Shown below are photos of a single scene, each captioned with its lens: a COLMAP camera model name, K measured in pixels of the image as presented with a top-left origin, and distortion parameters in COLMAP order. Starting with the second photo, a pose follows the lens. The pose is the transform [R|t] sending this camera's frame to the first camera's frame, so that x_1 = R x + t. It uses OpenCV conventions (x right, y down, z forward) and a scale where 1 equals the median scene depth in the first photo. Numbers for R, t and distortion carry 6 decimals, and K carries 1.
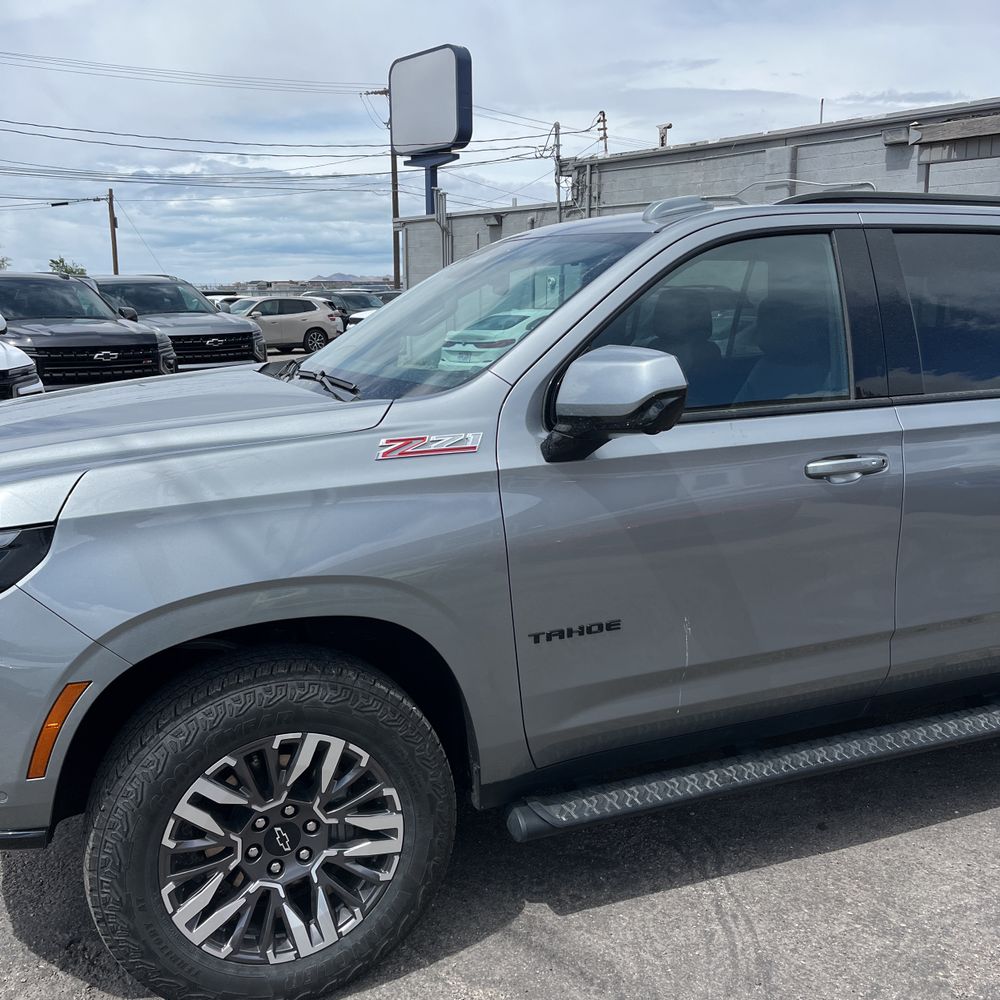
lens RADIAL K [[999.8, 0, 500.0], [0, 999.8, 500.0], [0, 0, 1]] dist [0.033168, -0.020929]
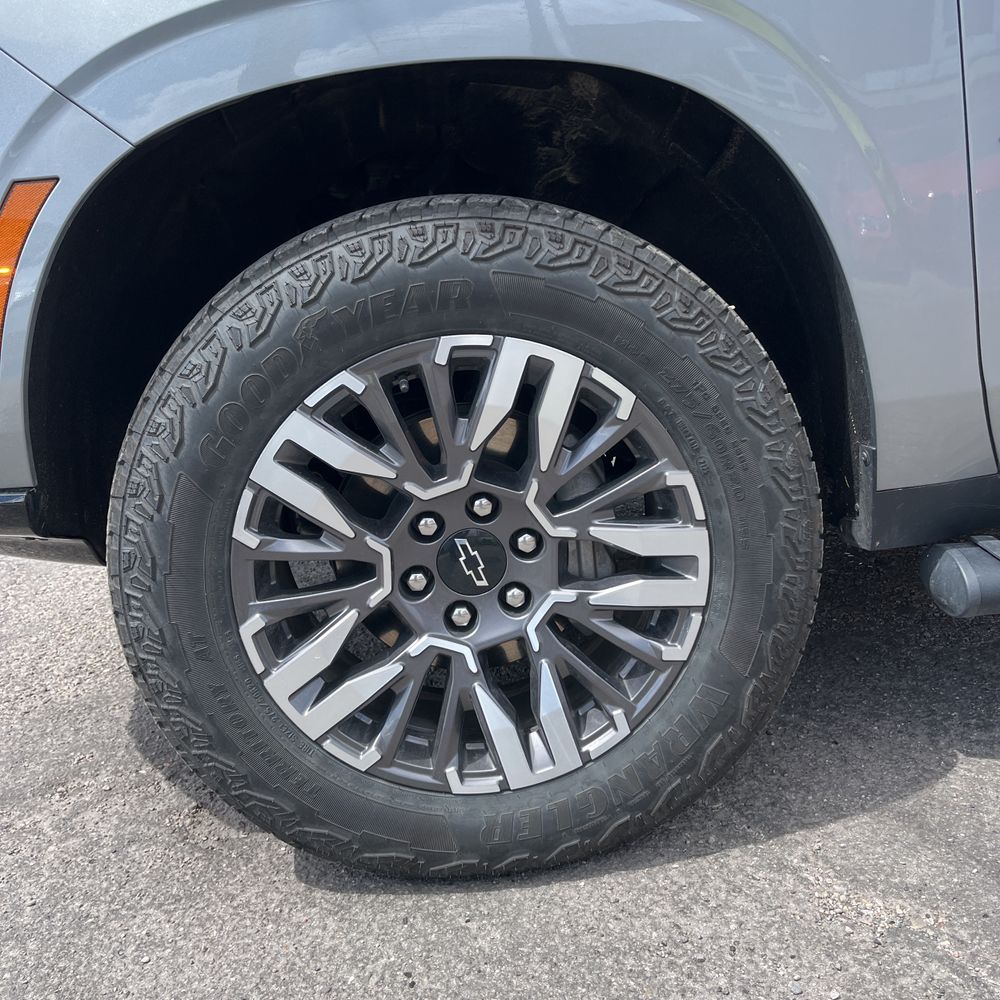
lens RADIAL K [[999.8, 0, 500.0], [0, 999.8, 500.0], [0, 0, 1]] dist [0.033168, -0.020929]
pose [[0.945652, 0.004440, -0.325151, -0.035294], [0.018488, 0.997555, 0.067392, 0.271208], [0.324656, -0.069741, 0.943258, 0.521691]]
